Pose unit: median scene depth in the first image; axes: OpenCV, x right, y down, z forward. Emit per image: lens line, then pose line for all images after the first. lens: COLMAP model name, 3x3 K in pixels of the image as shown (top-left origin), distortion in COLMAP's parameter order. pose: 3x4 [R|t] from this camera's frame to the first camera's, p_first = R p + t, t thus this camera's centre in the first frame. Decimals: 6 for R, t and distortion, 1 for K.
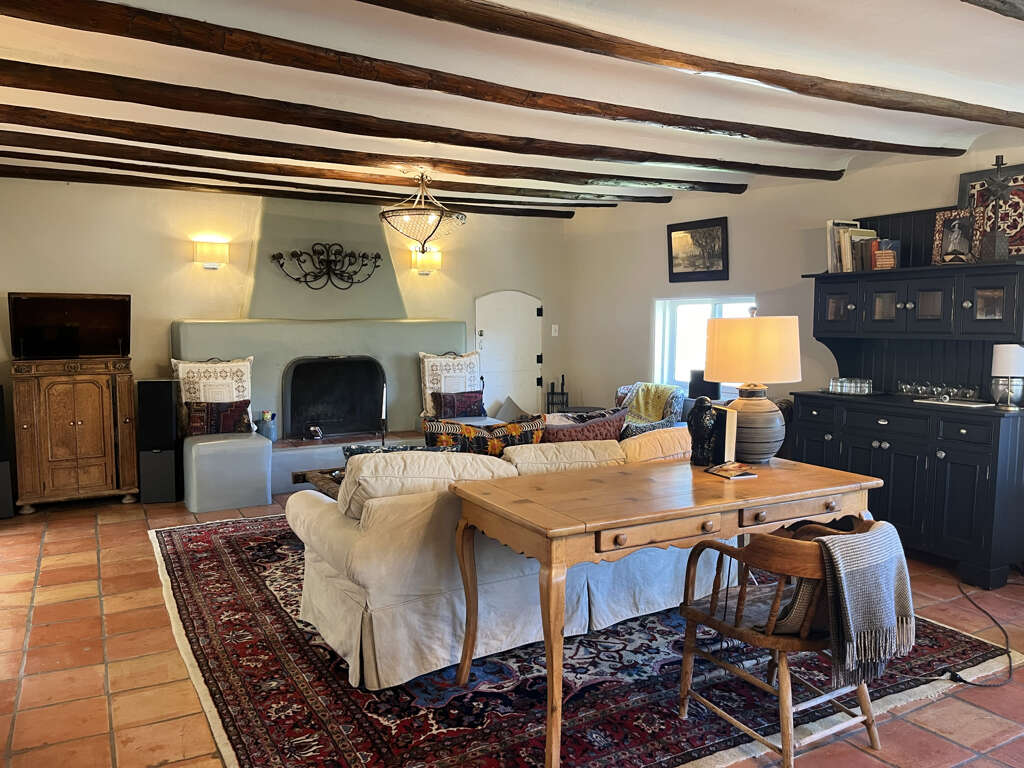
lens RADIAL K [[779.1, 0, 510.9], [0, 779.1, 386.0], [0, 0, 1]] dist [0.065840, -0.078733]
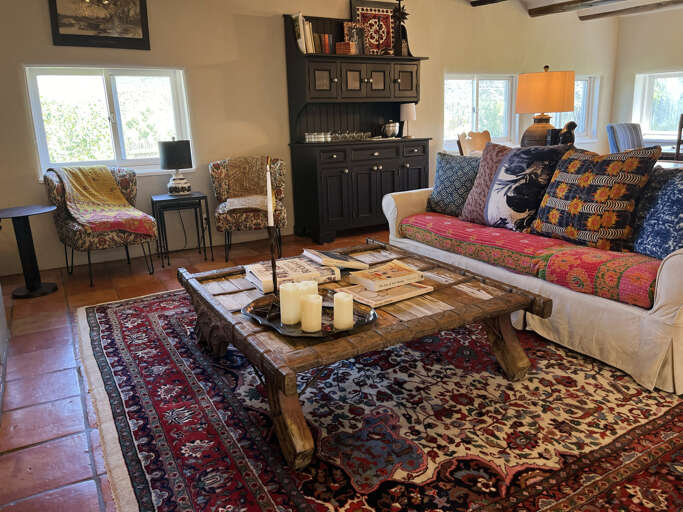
lens RADIAL K [[519.6, 0, 341.7], [0, 519.6, 254.4], [0, 0, 1]] dist [0.065840, -0.078733]
pose [[-0.023484, -0.245469, 0.969120, -0.619860], [0.115420, 0.962239, 0.246523, -0.028145], [-0.993039, 0.117646, 0.005735, 1.072838]]
